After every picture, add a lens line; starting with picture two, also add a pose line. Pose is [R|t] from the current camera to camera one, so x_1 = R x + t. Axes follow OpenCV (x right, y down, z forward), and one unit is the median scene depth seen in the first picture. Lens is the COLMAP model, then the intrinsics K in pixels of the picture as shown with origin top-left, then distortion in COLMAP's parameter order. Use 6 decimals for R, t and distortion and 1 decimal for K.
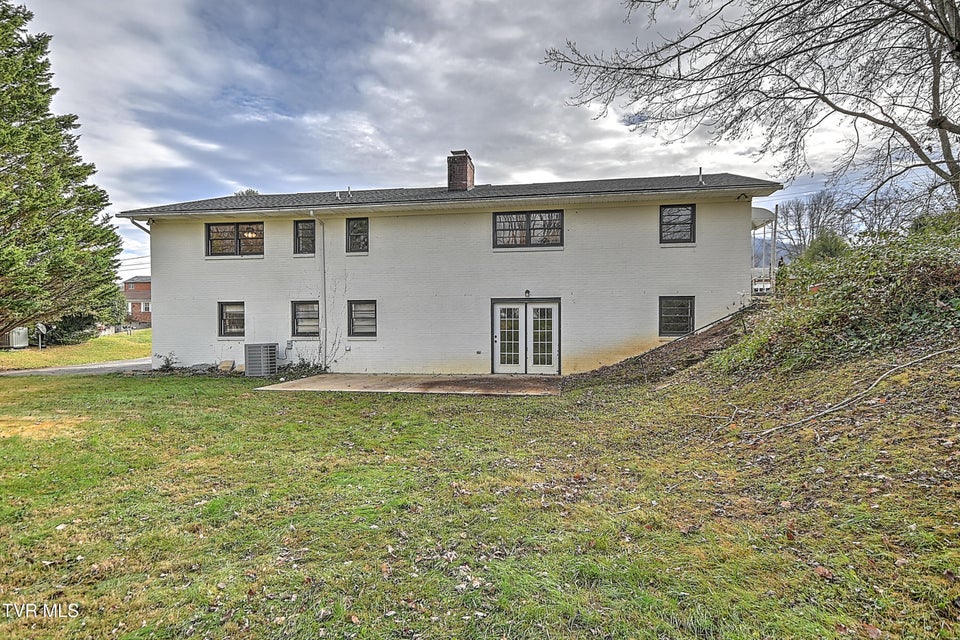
lens RADIAL K [[530.4, 0, 495.9], [0, 530.4, 321.4], [0, 0, 1]] dist [0.017893, 0.009131]
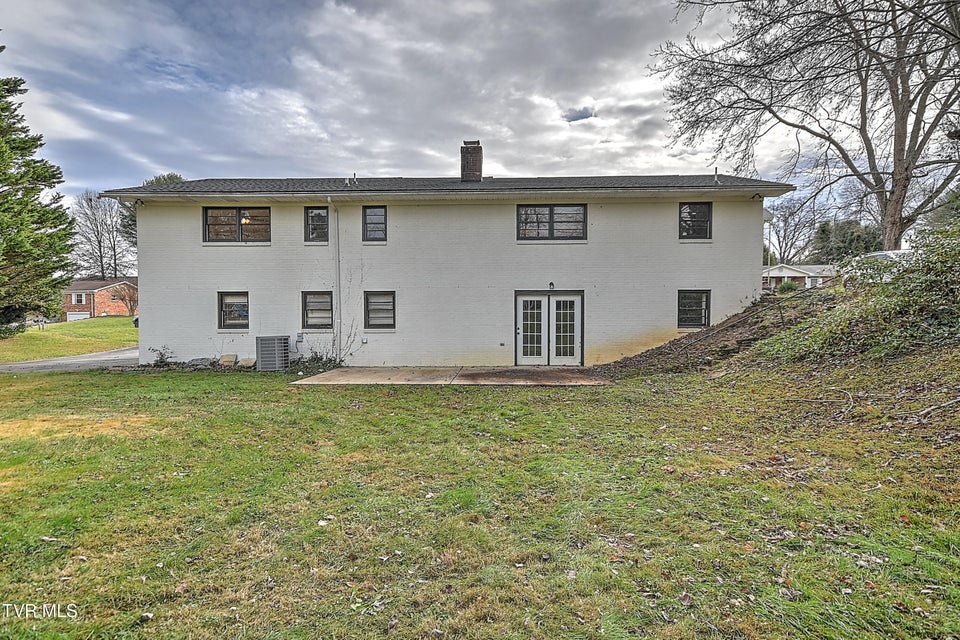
lens RADIAL K [[530.4, 0, 489.9], [0, 530.4, 319.6], [0, 0, 1]] dist [0.017893, 0.009131]
pose [[0.990703, 0.002183, 0.136023, -0.183690], [-0.002957, 0.999981, 0.005482, 0.005912], [-0.136009, -0.005833, 0.990690, 0.013816]]
